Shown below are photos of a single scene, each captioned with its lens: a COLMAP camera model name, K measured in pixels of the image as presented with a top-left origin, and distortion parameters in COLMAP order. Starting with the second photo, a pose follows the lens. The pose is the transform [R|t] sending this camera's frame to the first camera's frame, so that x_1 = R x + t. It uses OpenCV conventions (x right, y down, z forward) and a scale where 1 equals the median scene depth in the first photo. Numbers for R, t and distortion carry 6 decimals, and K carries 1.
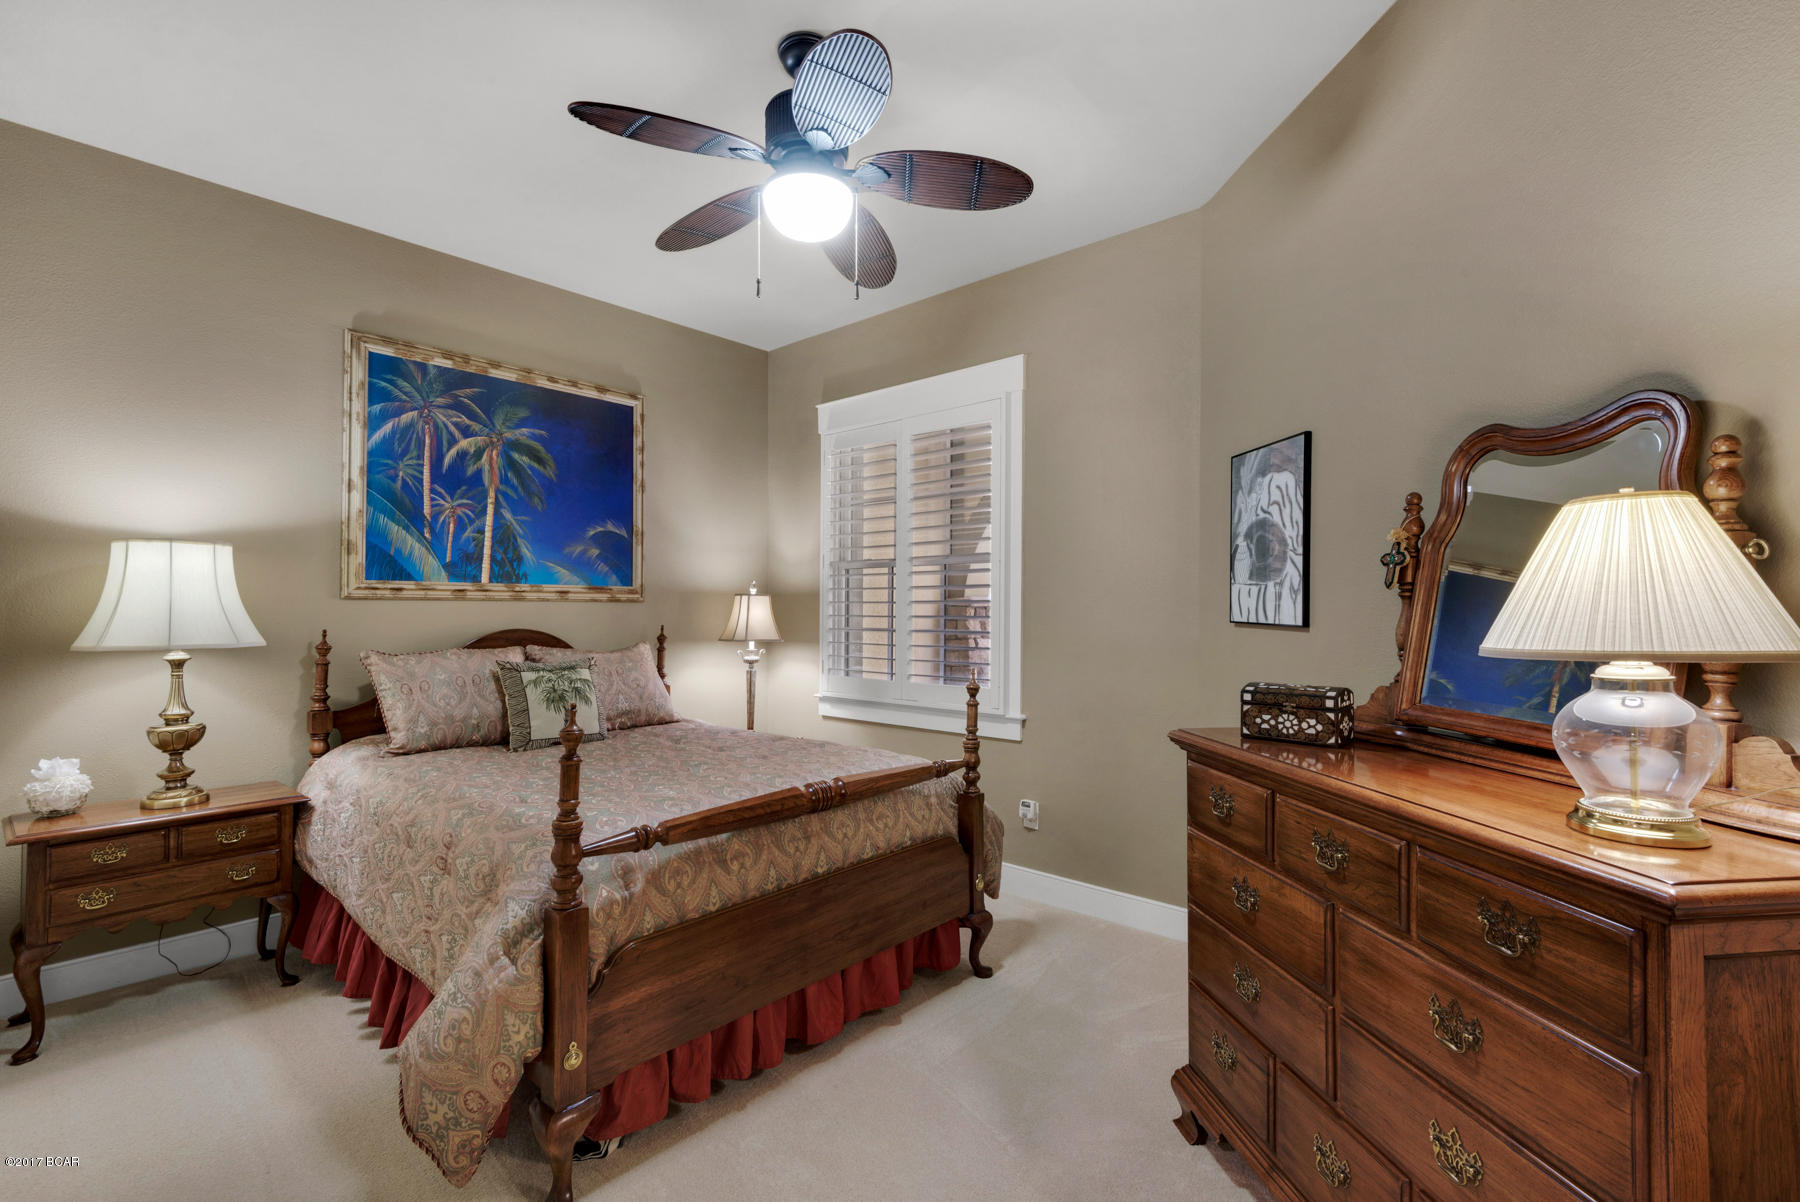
lens RADIAL K [[813.6, 0, 910.2], [0, 813.6, 601.5], [0, 0, 1]] dist [0.026446, -0.014278]
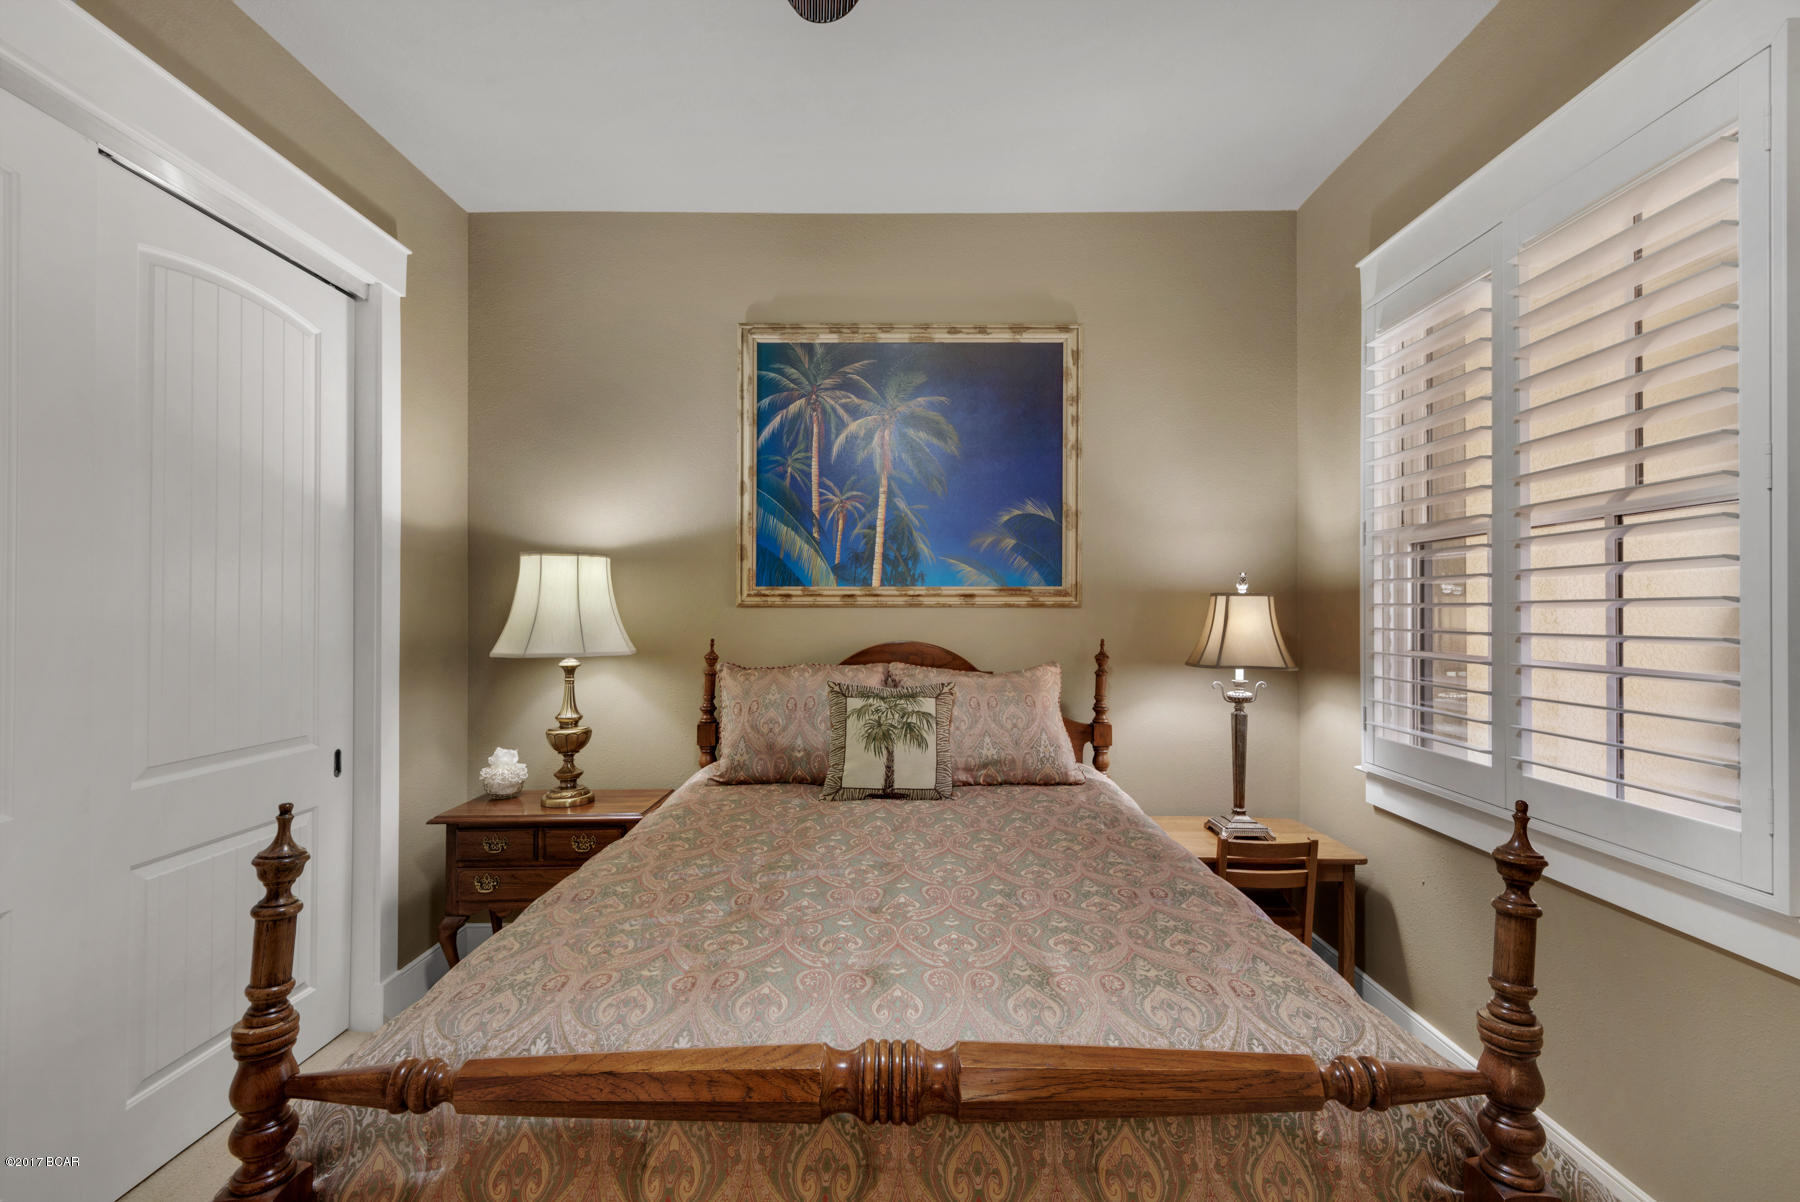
lens RADIAL K [[808.5, 0, 900.0], [0, 808.5, 601.0], [0, 0, 1]] dist [0.051776, -0.031590]
pose [[0.657913, -0.012493, -0.752990, 0.135749], [0.009116, 0.999921, -0.008625, 0.000068], [0.753039, -0.001190, 0.657975, 0.478806]]
